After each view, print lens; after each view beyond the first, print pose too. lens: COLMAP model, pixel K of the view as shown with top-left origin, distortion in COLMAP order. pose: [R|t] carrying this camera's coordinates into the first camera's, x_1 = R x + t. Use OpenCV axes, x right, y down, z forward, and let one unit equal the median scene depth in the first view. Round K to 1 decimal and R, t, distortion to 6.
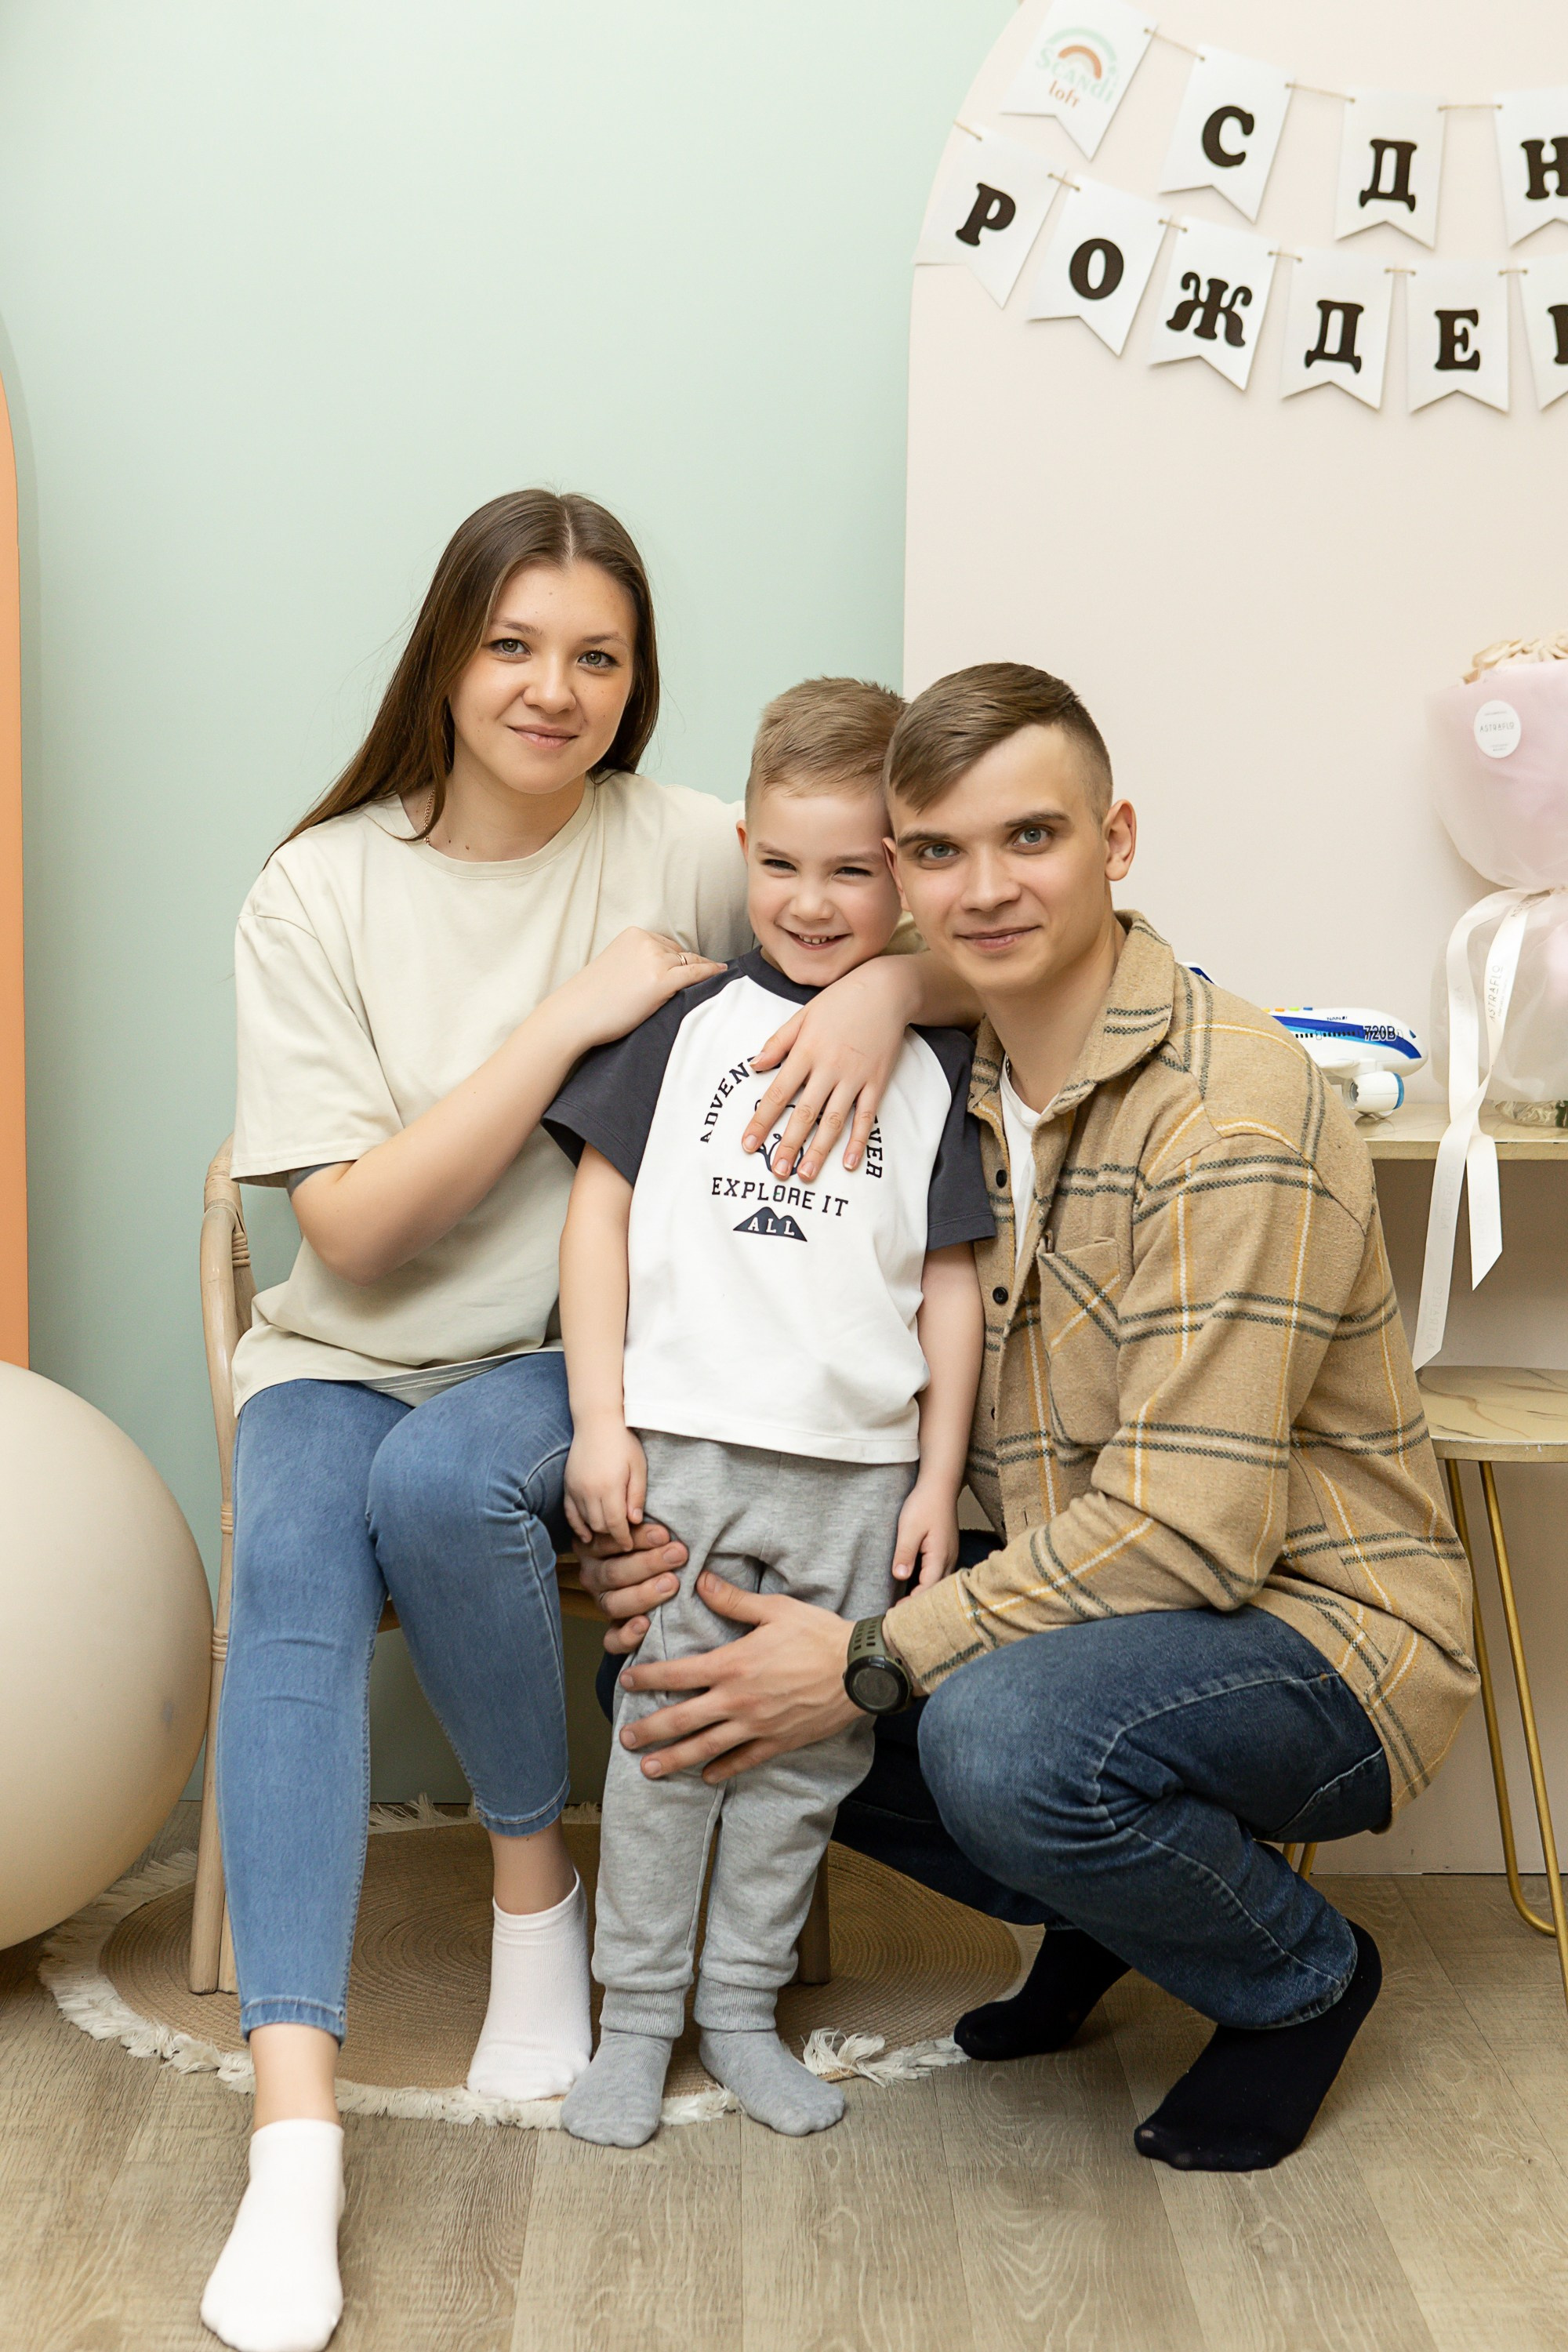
lens RADIAL K [[4010.3, 0, 784.1], [0, 4010.3, 1171.5], [0, 0, 1]] dist [-0.056390, 0.078709]
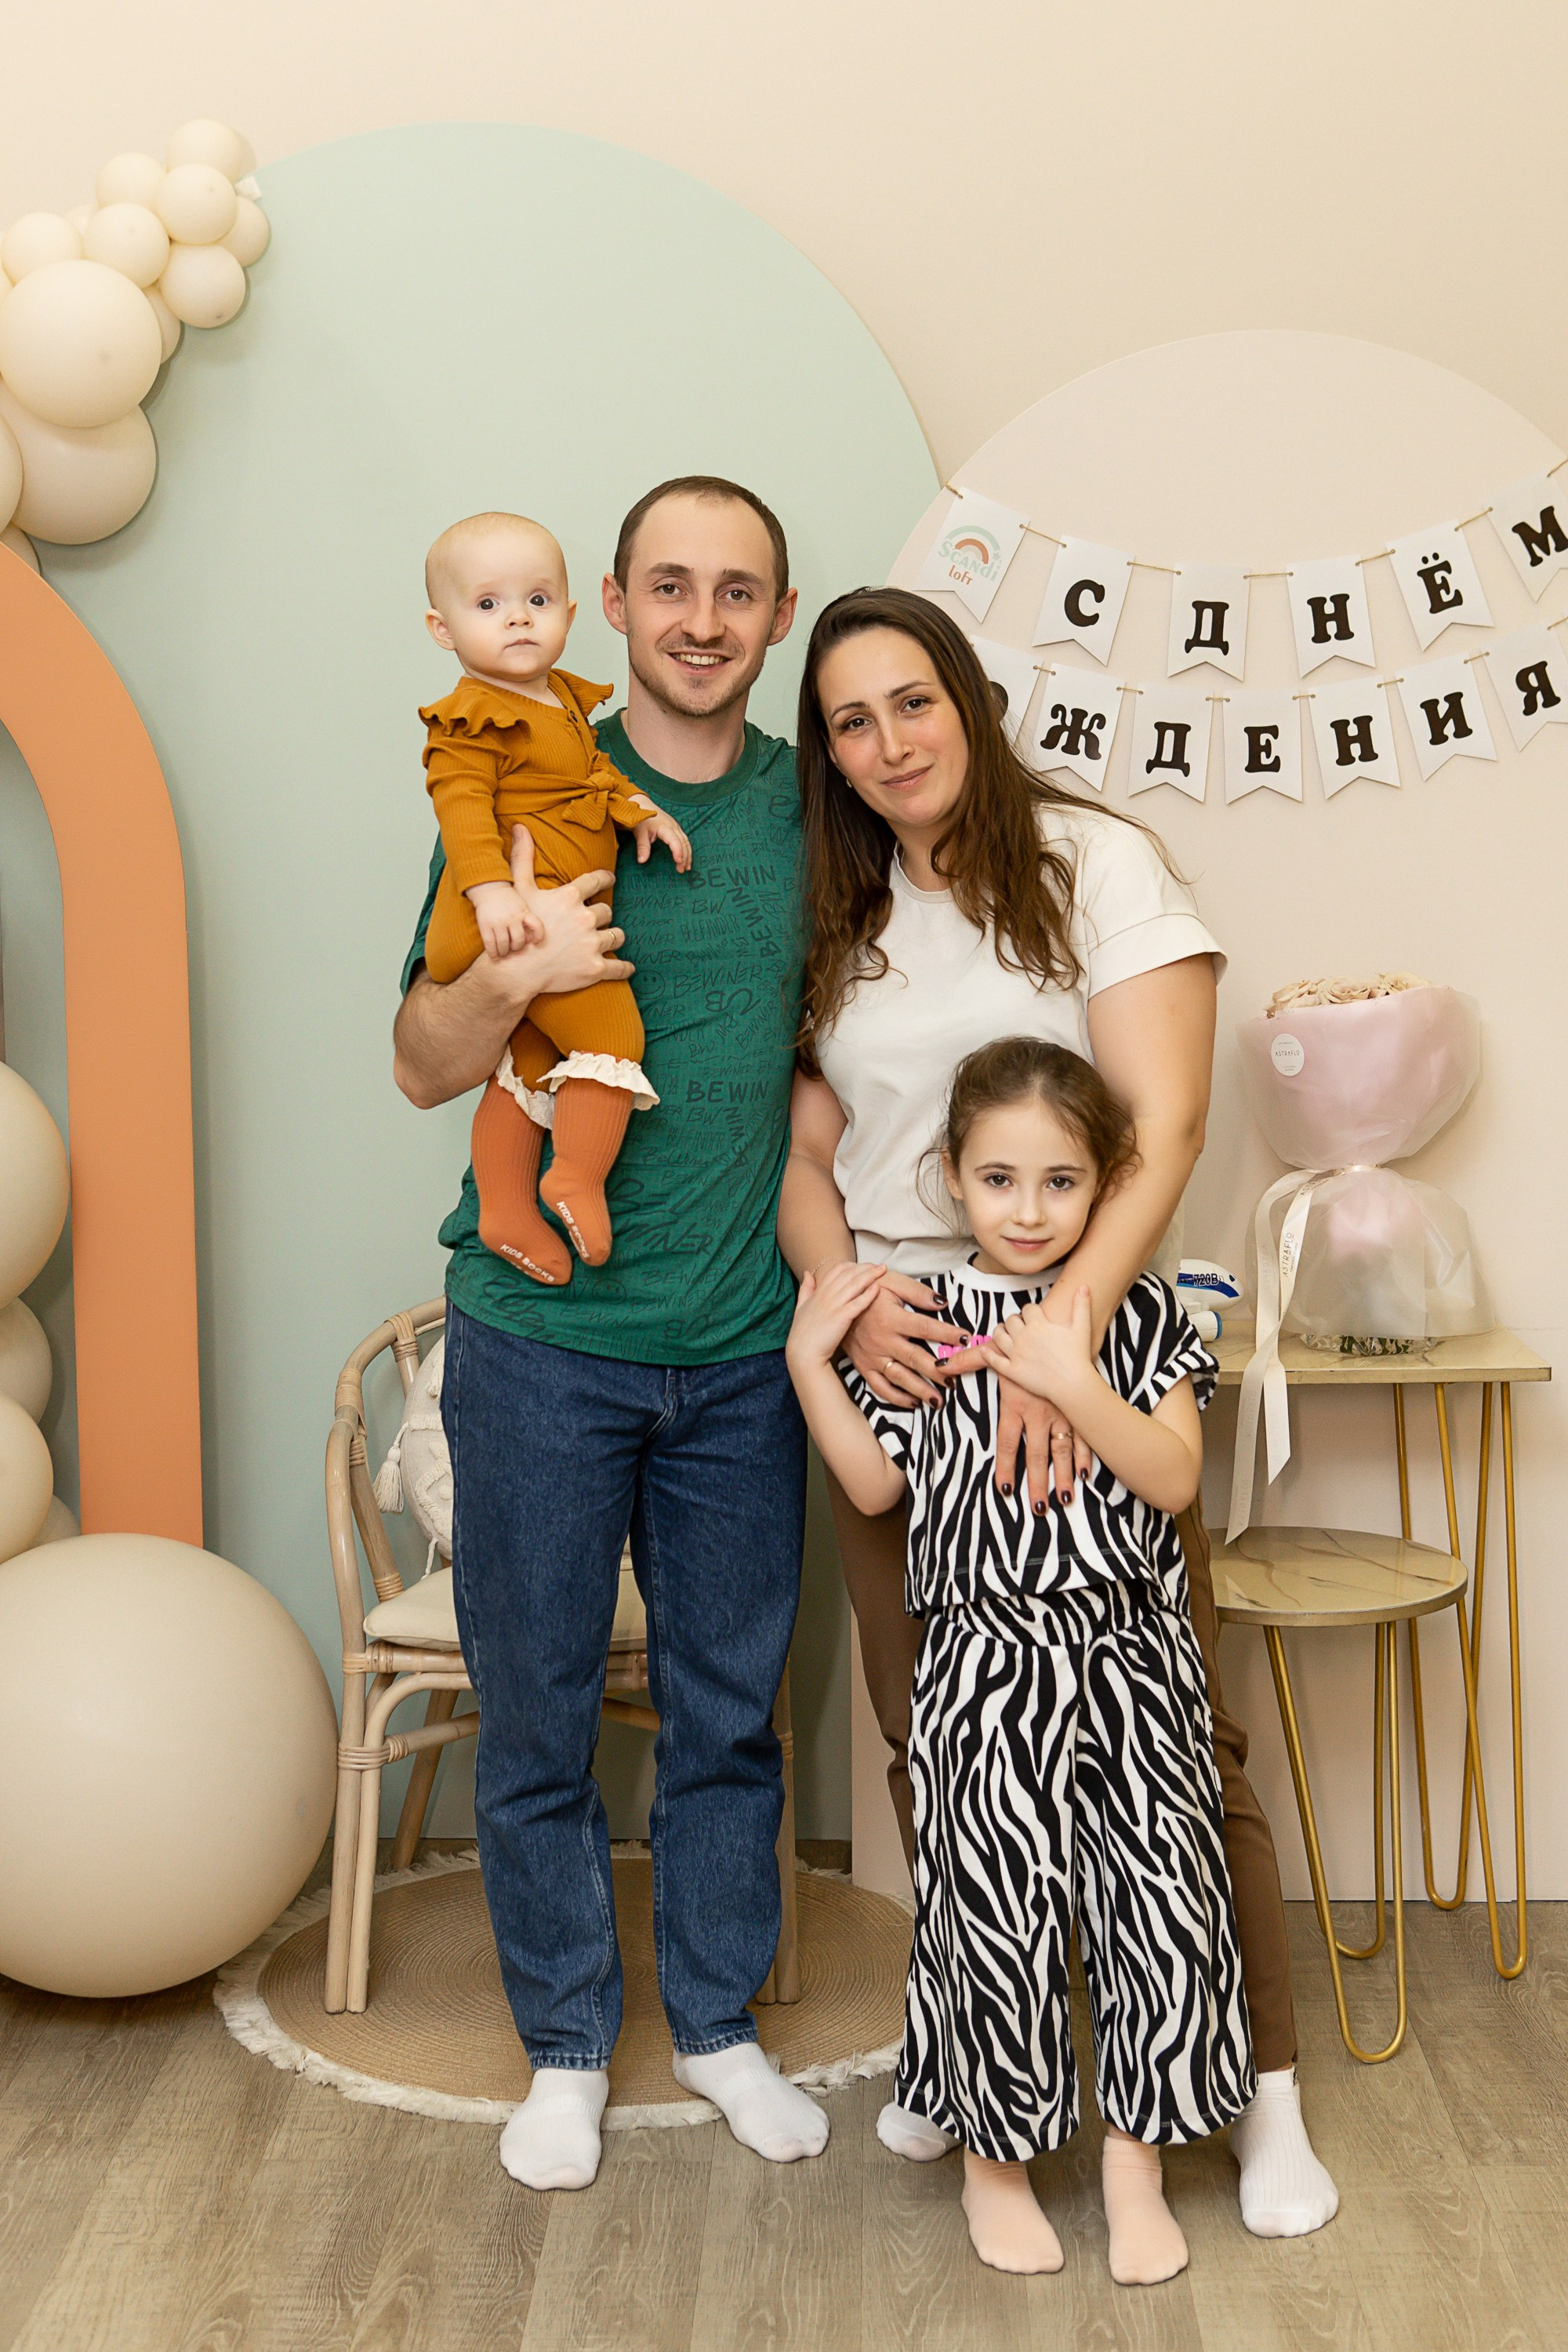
lens RADIAL K [[3447.1, 0, 770.1], [0, 3447.1, 1031.9], [0, 0, 1]] dist [-0.022890, 0.016938]
pose [[0.998826, -0.013869, -0.046422, 0.067390], [0.013052, 0.999755, -0.017855, -0.113275], [0.046658, 0.017228, 0.998762, -0.174545]]
